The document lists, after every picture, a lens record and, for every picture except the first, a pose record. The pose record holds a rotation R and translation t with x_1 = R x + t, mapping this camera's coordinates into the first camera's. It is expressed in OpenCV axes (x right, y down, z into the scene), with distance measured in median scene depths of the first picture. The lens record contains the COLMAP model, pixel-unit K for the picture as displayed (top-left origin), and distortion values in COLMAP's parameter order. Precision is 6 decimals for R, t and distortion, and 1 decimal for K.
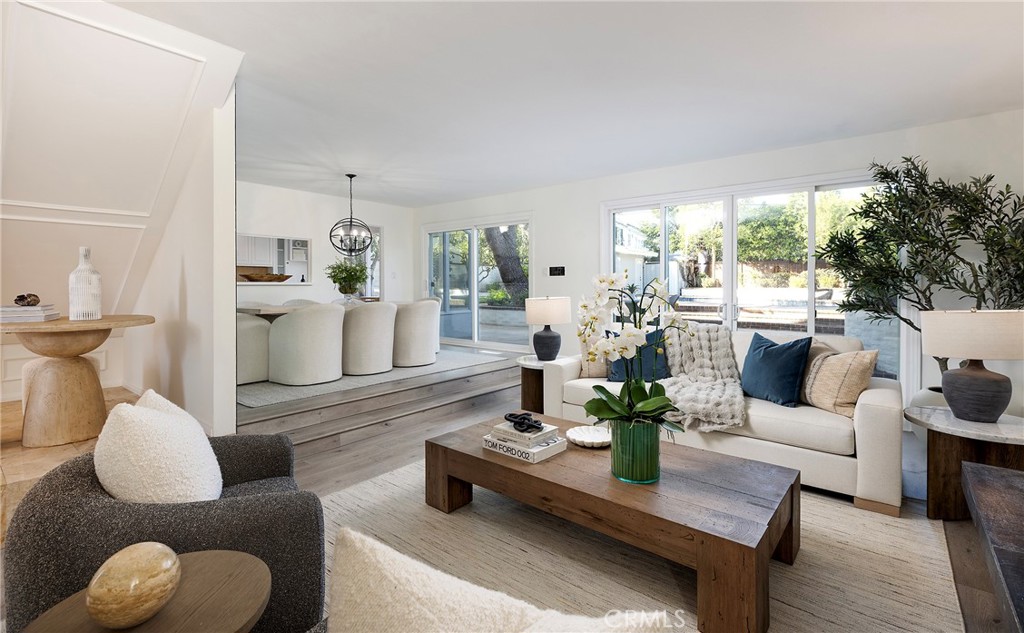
lens RADIAL K [[448.9, 0, 543.9], [0, 448.9, 289.9], [0, 0, 1]] dist [-0.002358, 0.000334]
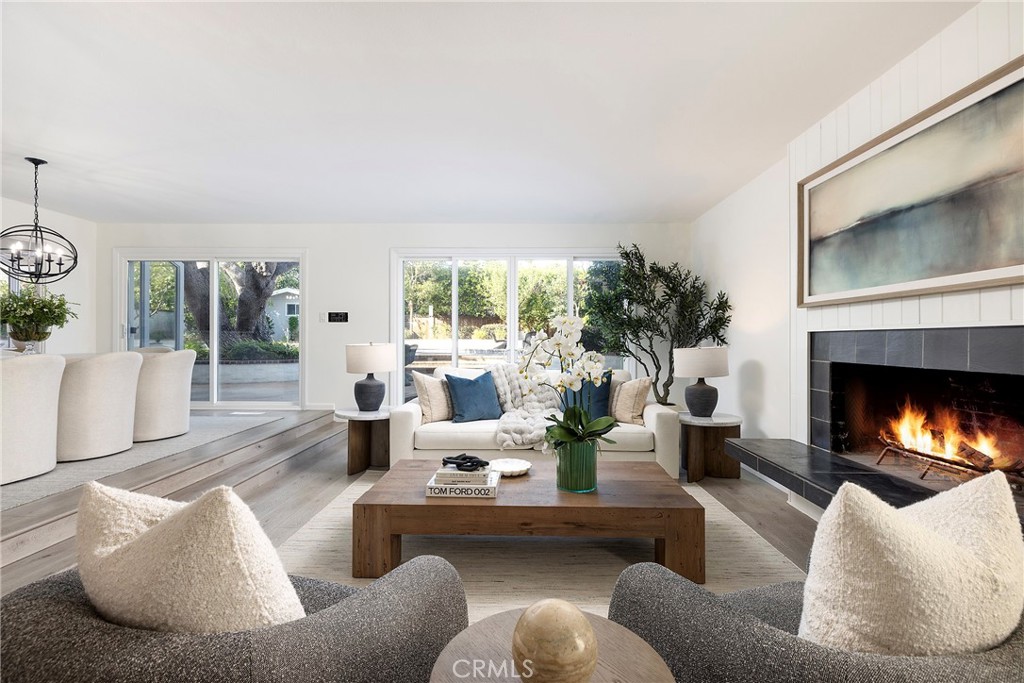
lens RADIAL K [[448.9, 0, 506.7], [0, 448.9, 339.1], [0, 0, 1]] dist [0.000617, 0.000017]
pose [[0.804317, 0.002167, 0.594196, -0.276302], [0.002970, 0.999966, -0.007667, 0.013353], [-0.594193, 0.007932, 0.804284, 0.066382]]
